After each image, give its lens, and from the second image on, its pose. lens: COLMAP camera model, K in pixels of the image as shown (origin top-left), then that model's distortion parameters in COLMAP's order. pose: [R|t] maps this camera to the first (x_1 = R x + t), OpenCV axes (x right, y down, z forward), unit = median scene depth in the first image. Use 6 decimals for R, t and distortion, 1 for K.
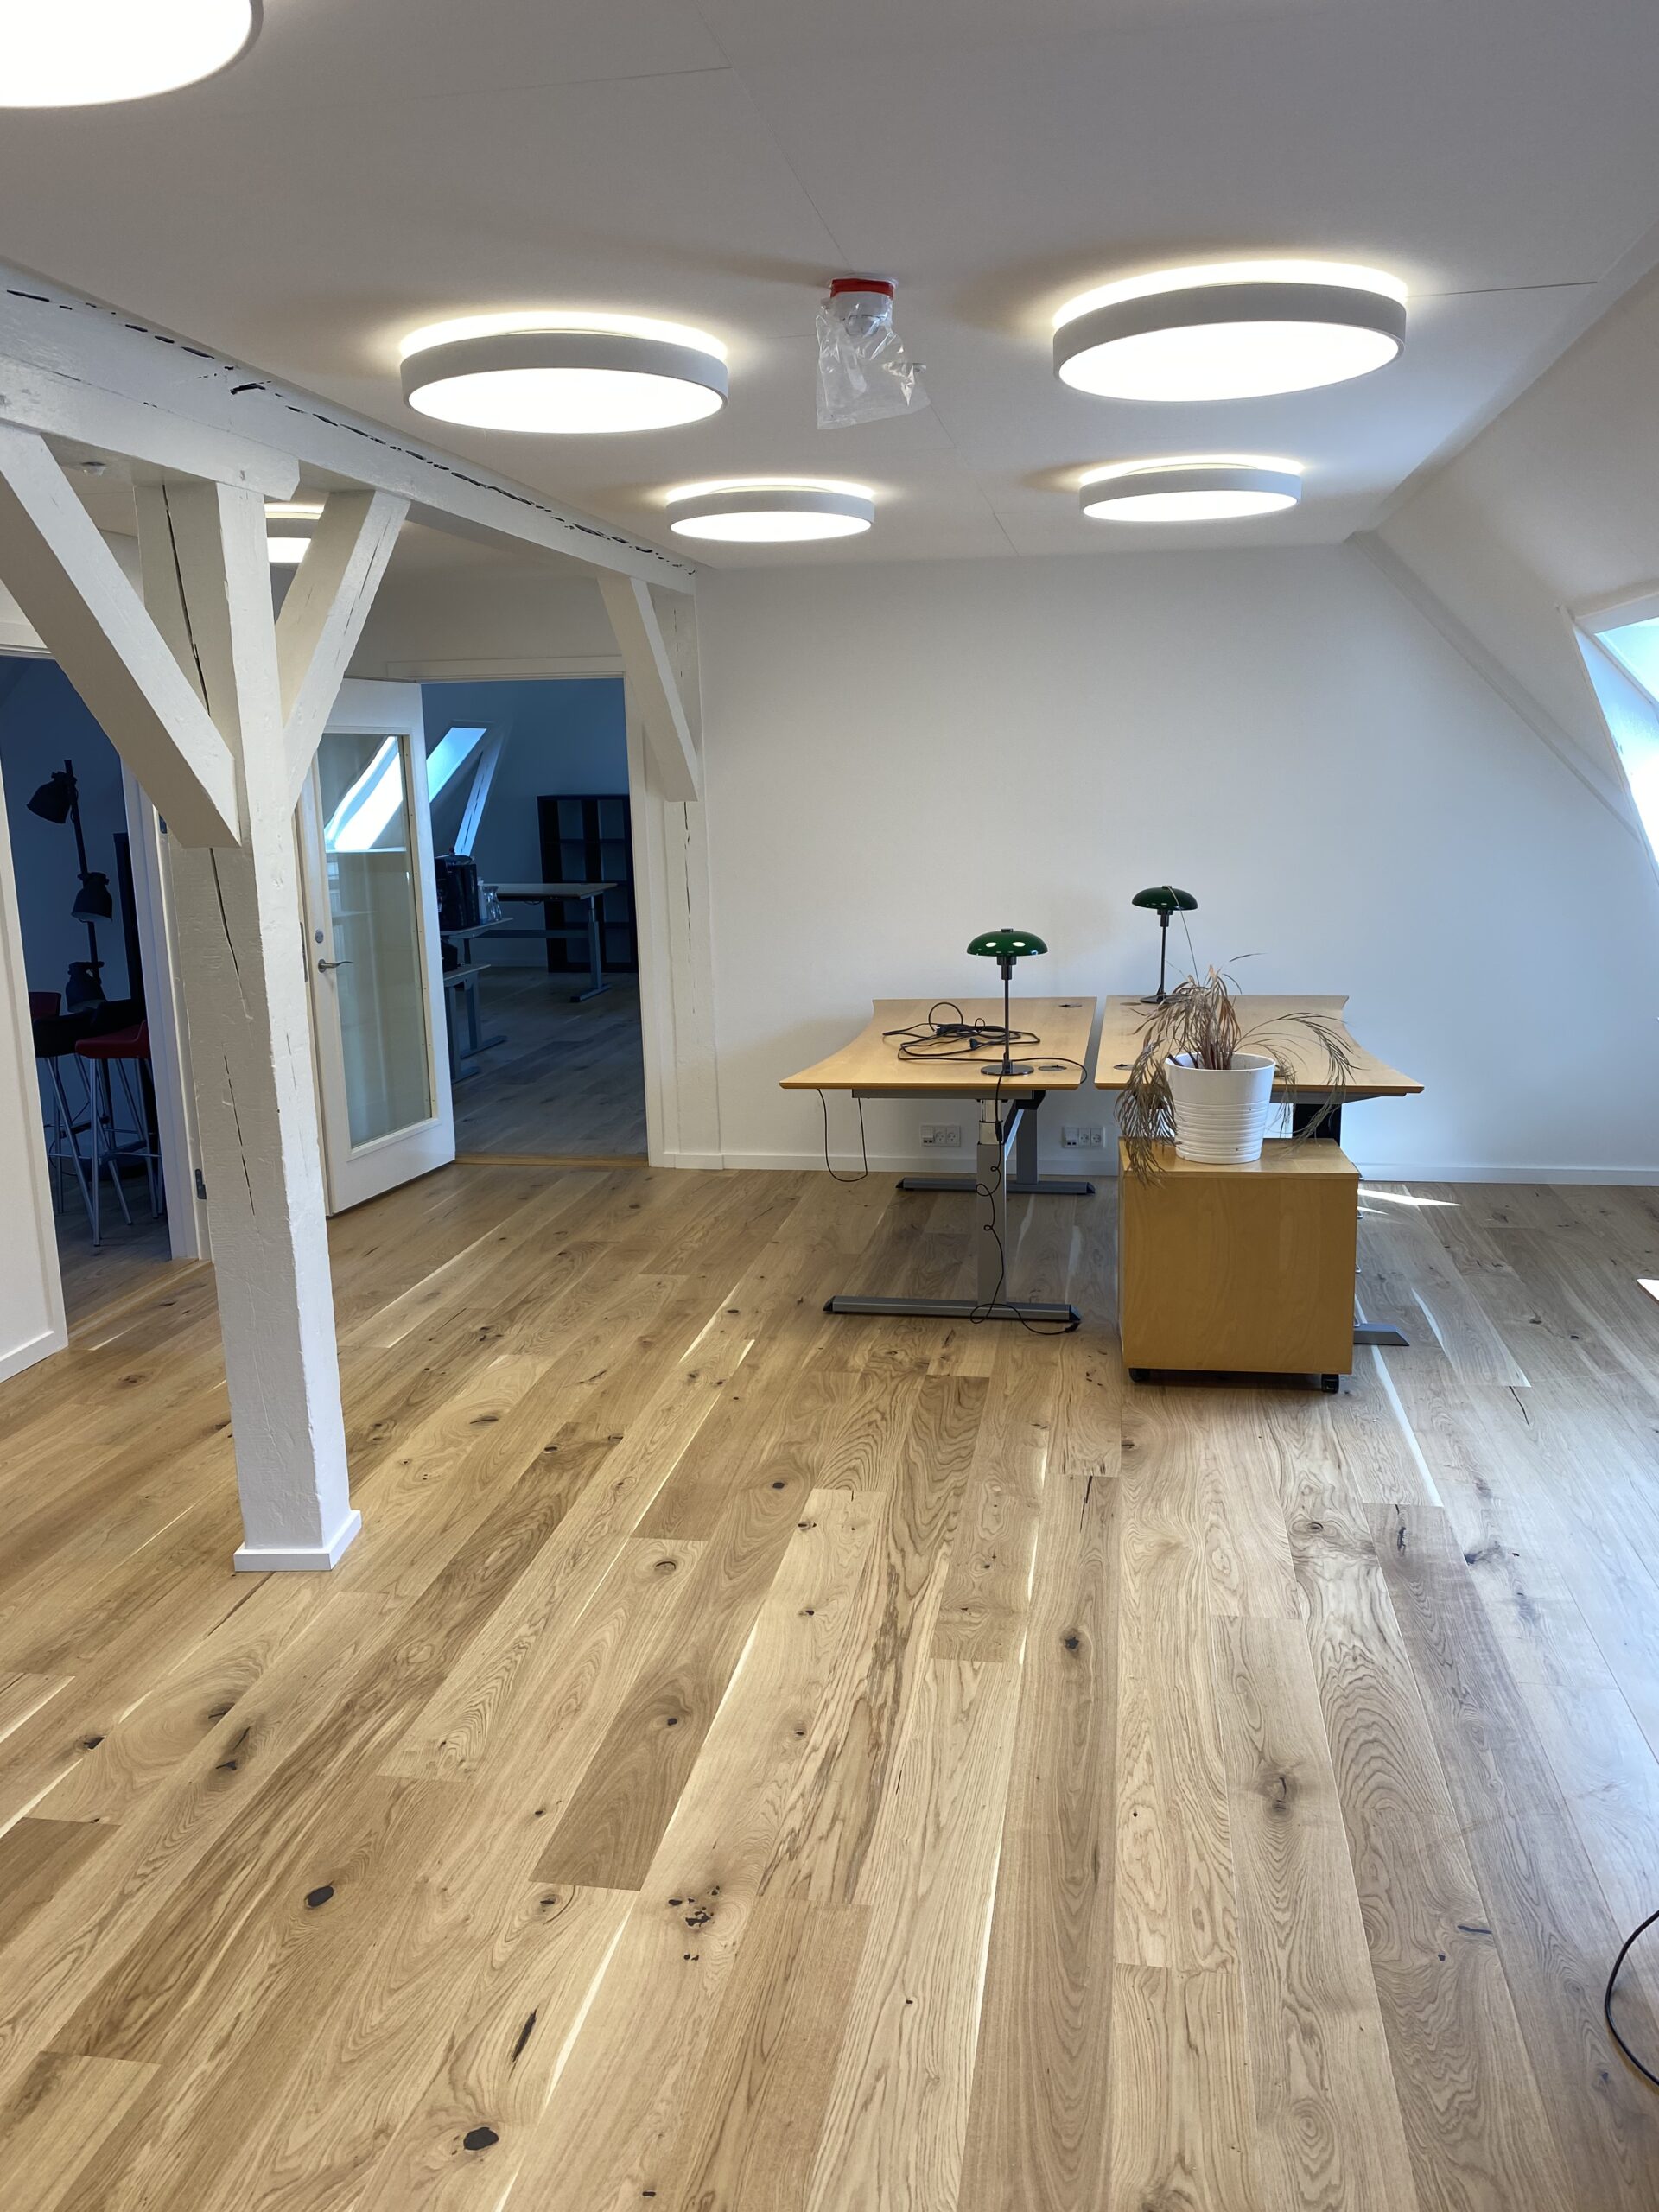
lens RADIAL K [[1689.1, 0, 833.5], [0, 1689.1, 1097.3], [0, 0, 1]] dist [0.038606, -0.031160]
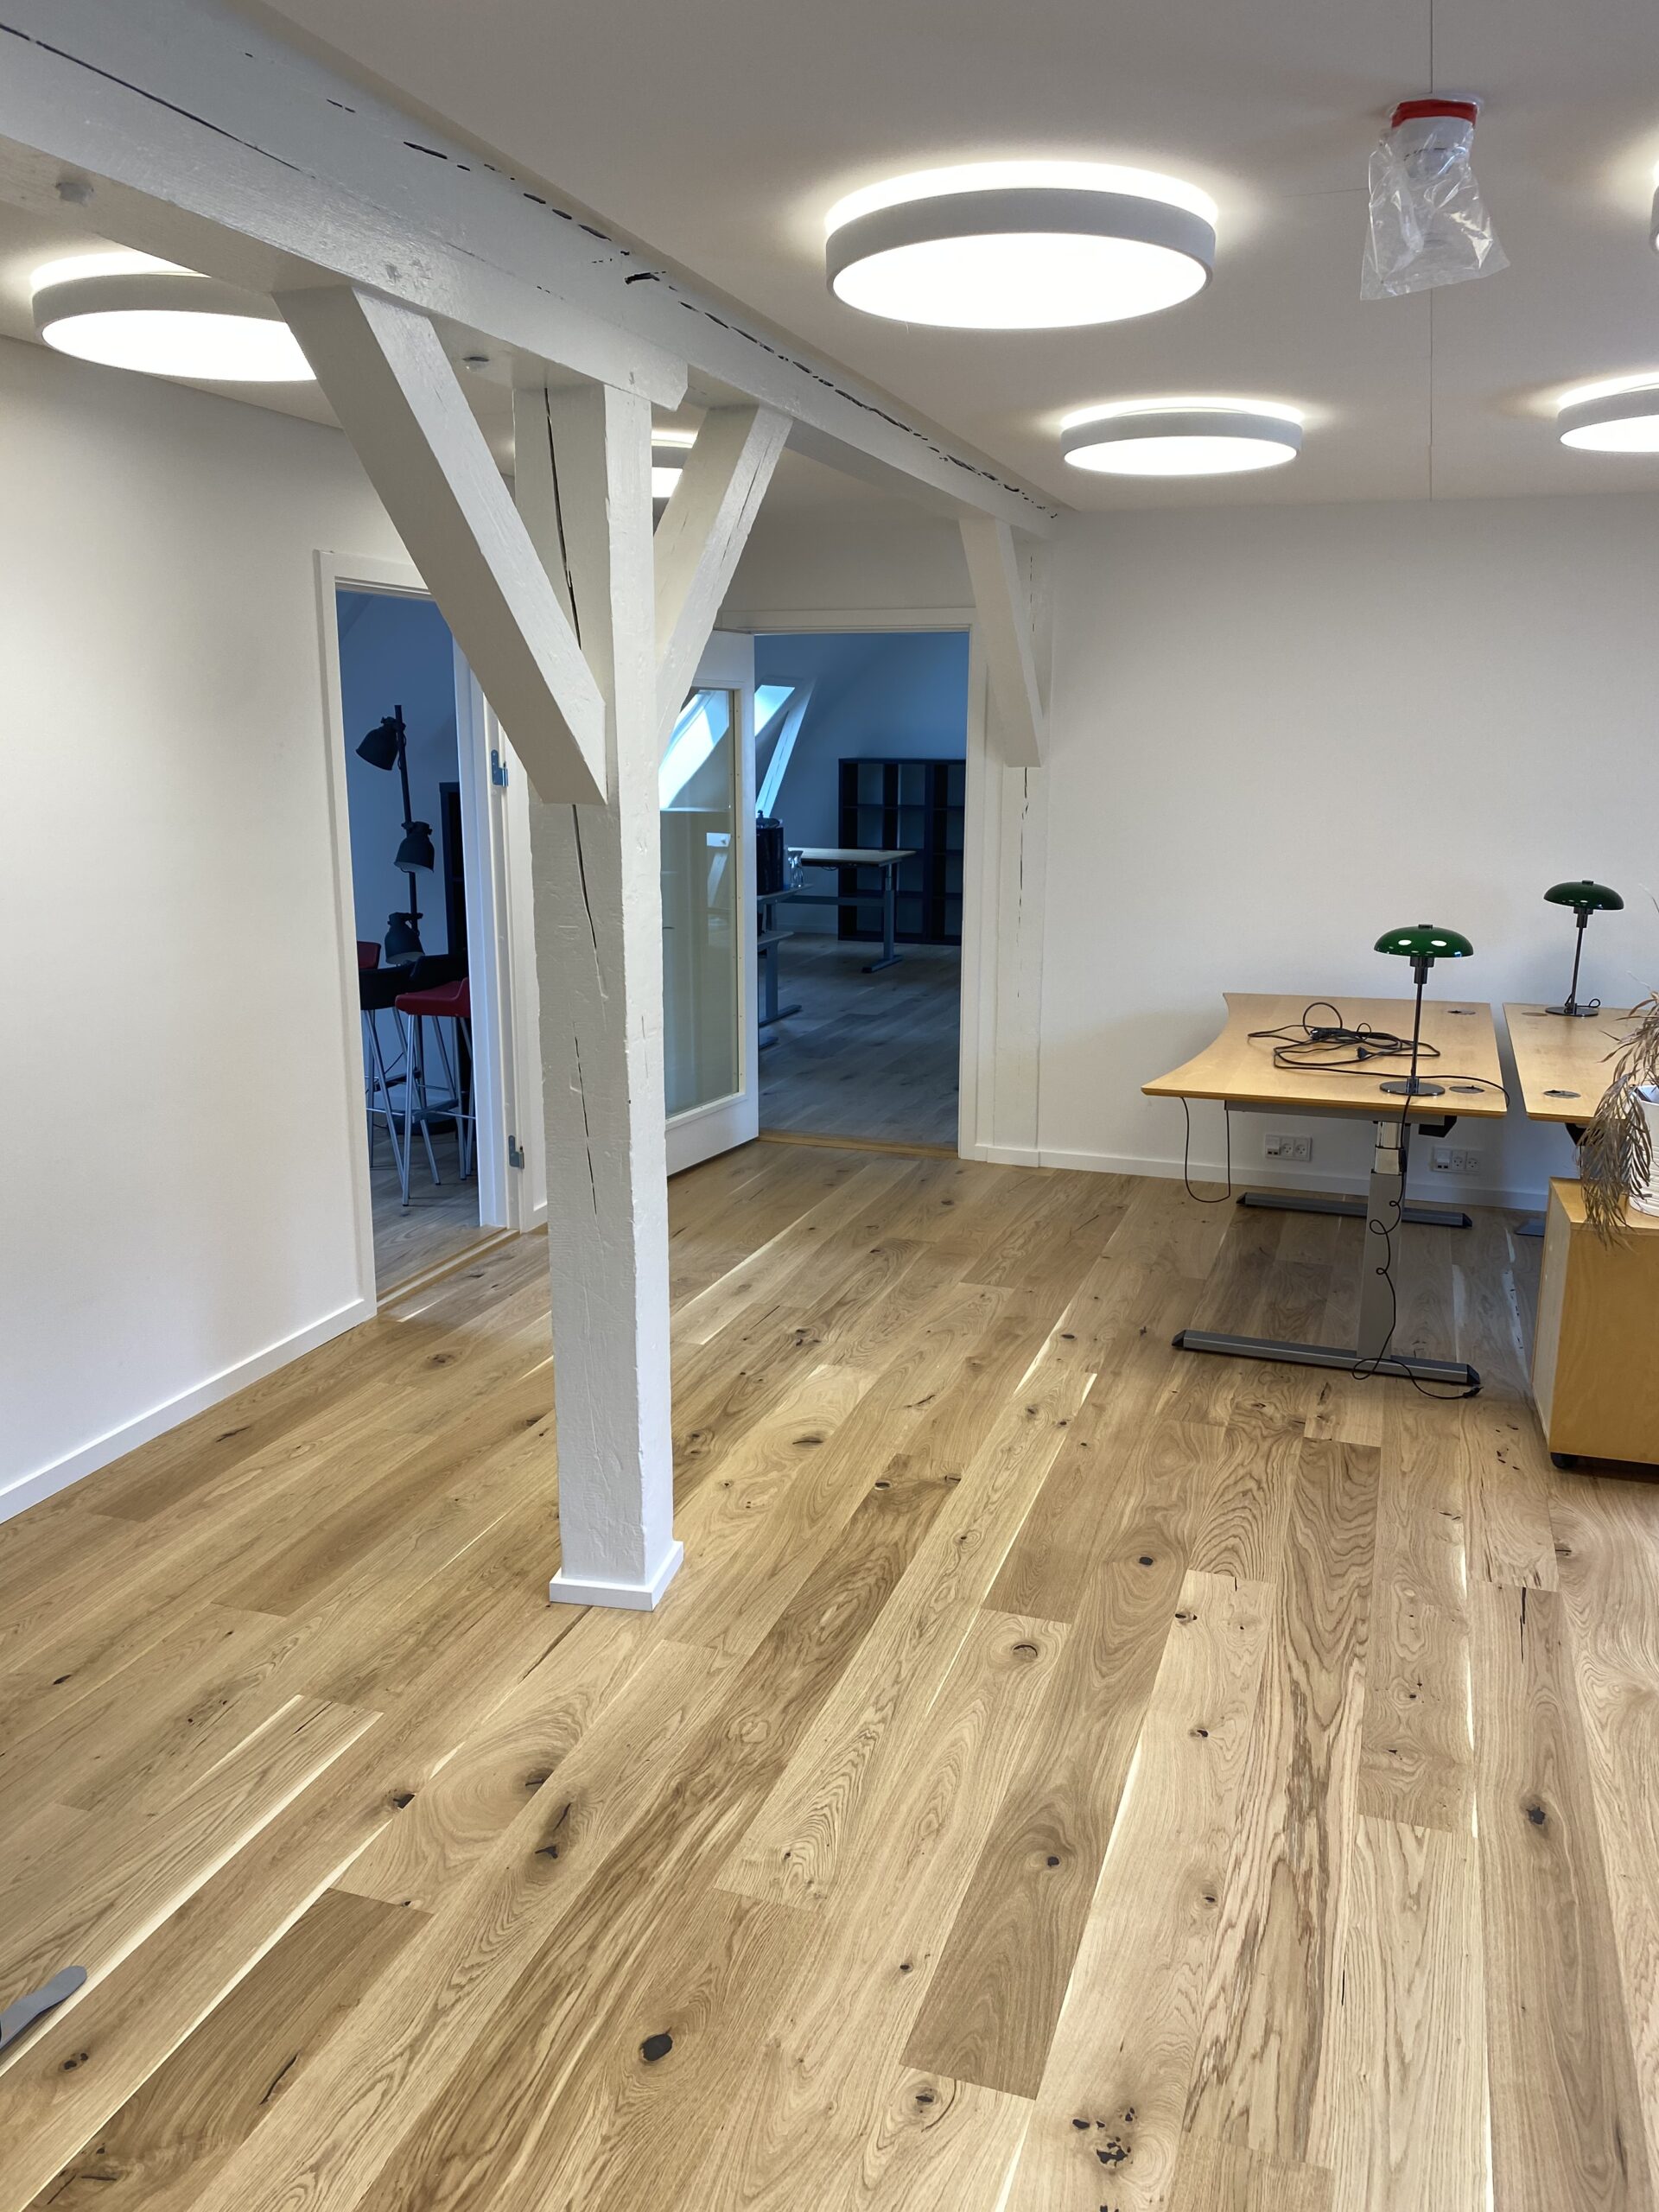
lens RADIAL K [[1689.1, 0, 829.8], [0, 1689.1, 1108.8], [0, 0, 1]] dist [0.038606, -0.031160]
pose [[0.986627, 0.064081, -0.149867, -0.081526], [-0.060387, 0.997751, 0.029077, -0.018315], [0.151393, -0.019638, 0.988279, 0.125924]]
